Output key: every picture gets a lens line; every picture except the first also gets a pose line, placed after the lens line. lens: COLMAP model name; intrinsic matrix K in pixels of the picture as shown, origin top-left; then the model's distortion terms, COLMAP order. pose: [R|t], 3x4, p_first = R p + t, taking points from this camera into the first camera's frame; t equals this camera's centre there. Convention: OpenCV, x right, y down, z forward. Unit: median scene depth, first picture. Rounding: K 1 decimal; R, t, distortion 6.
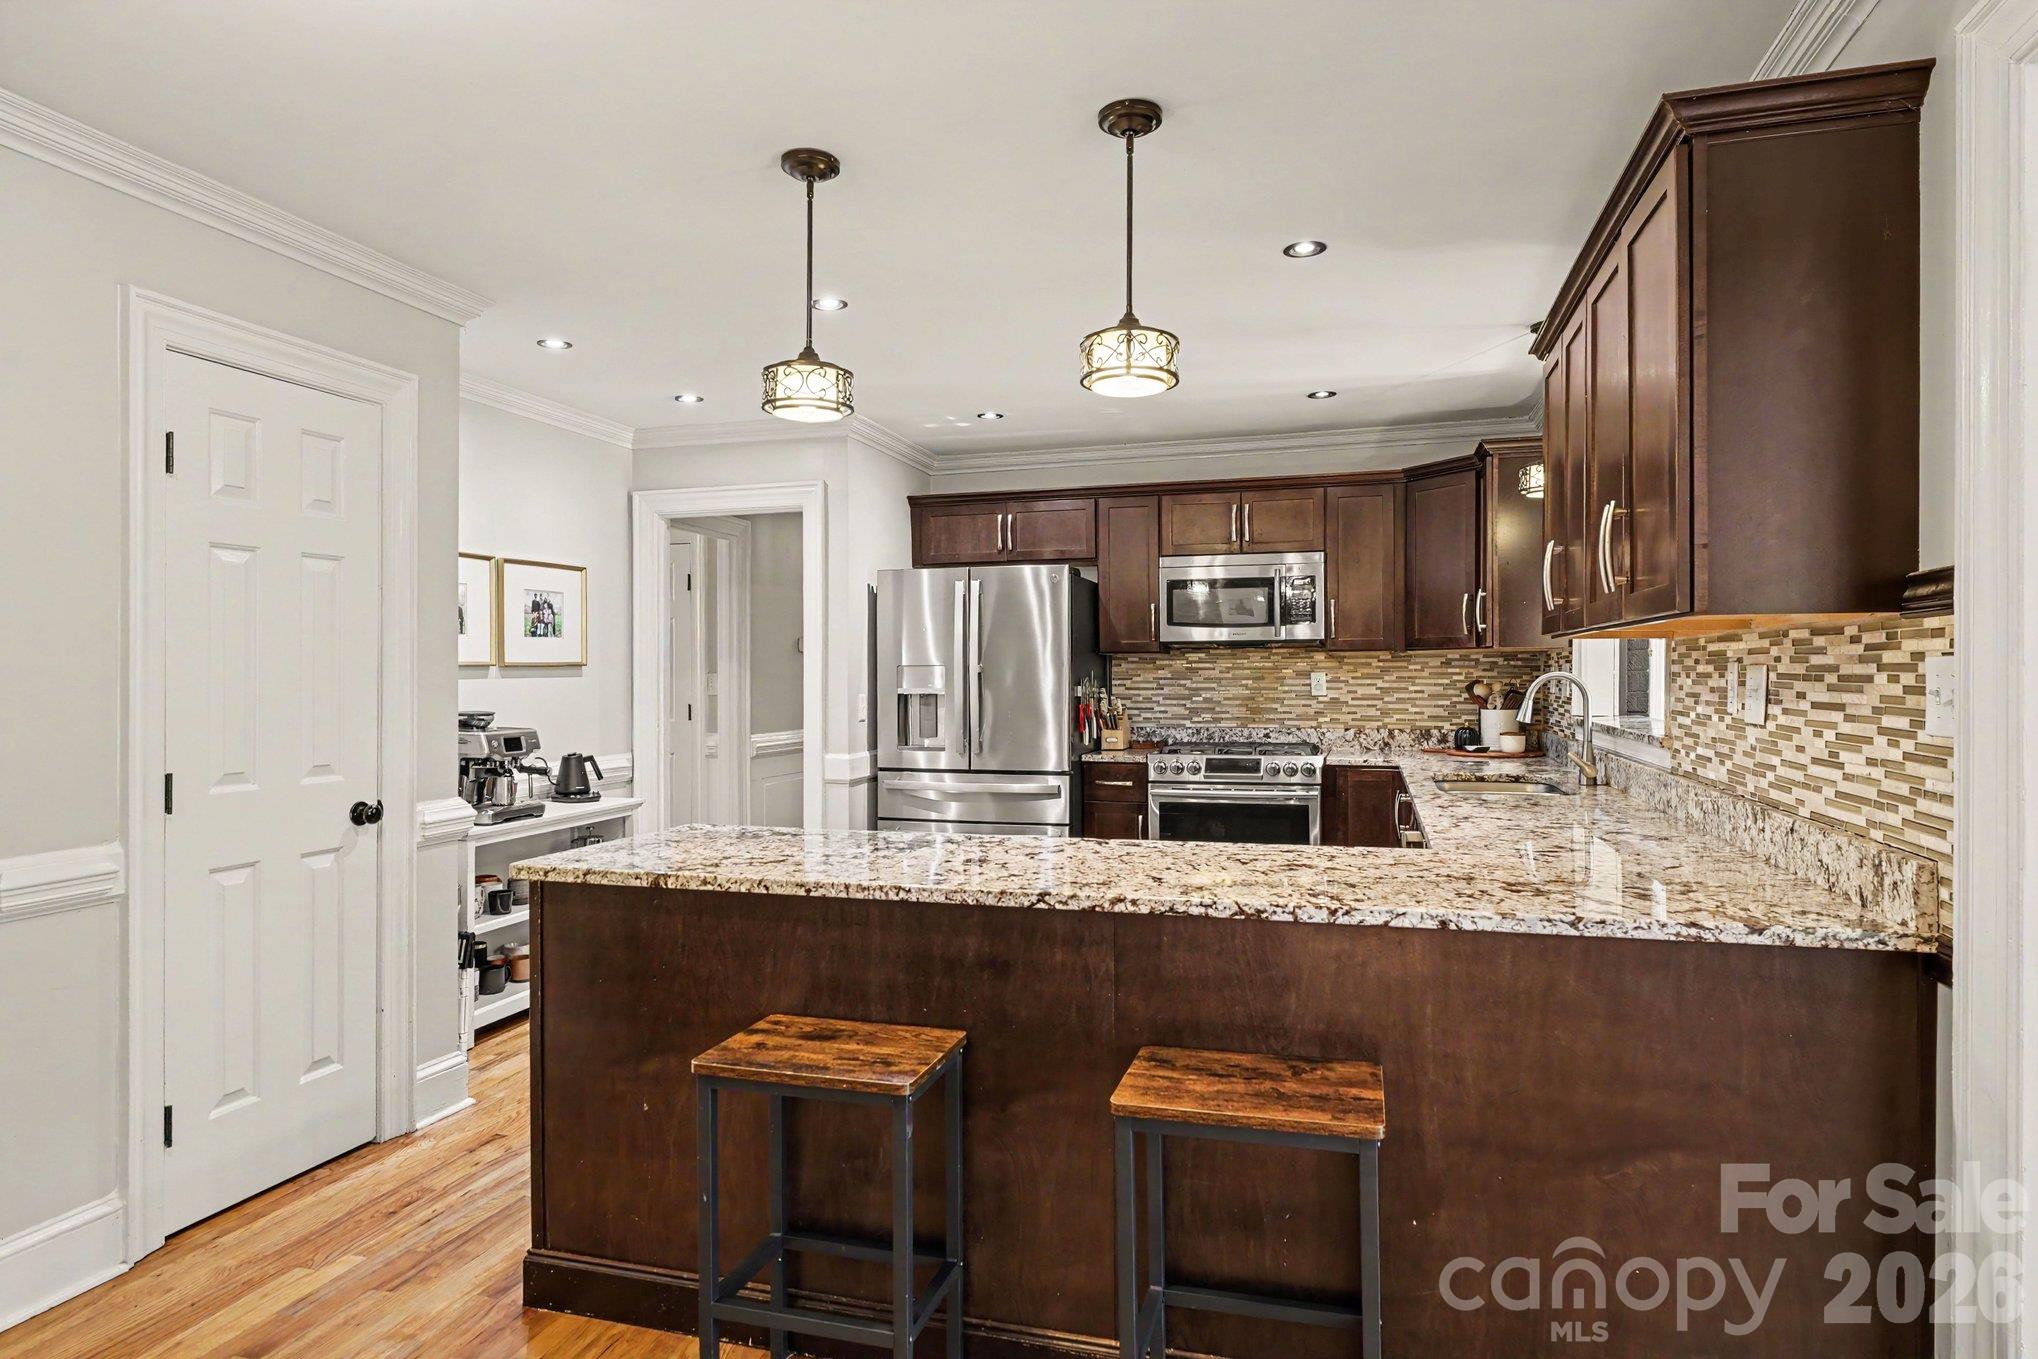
lens RADIAL K [[1183.2, 0, 1010.4], [0, 1183.2, 677.3], [0, 0, 1]] dist [-0.000477, 0.001209]
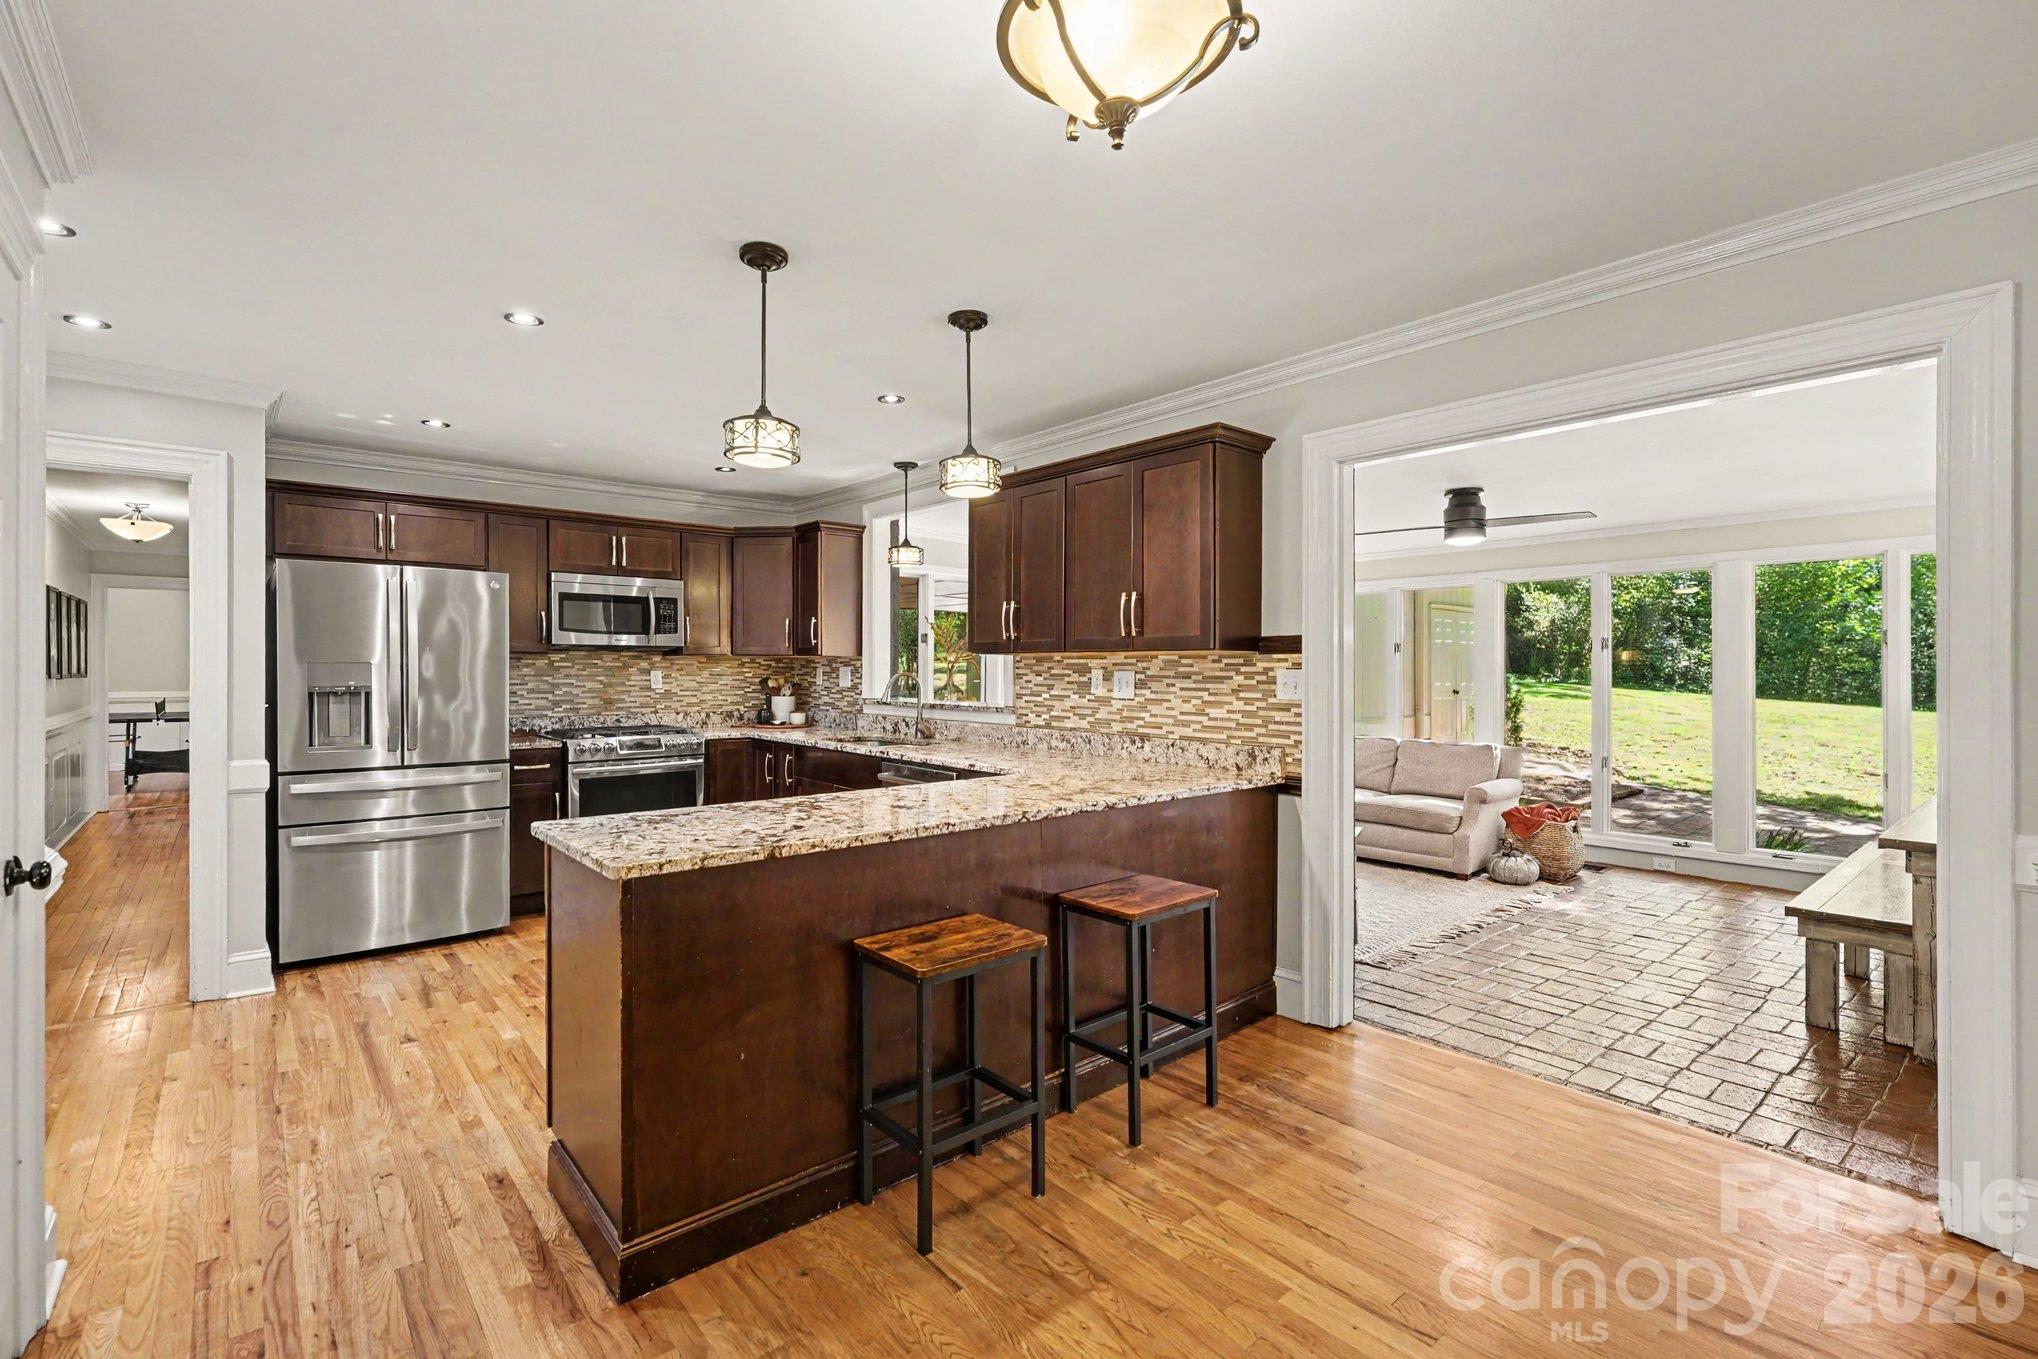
lens RADIAL K [[902.8, 0, 1006.7], [0, 902.8, 672.7], [0, 0, 1]] dist [0.000256, 0.000192]
pose [[0.540259, 0.003306, 0.841492, -0.639334], [-0.003127, 0.999993, -0.001922, -0.002447], [-0.841493, -0.001593, 0.540266, 0.227967]]
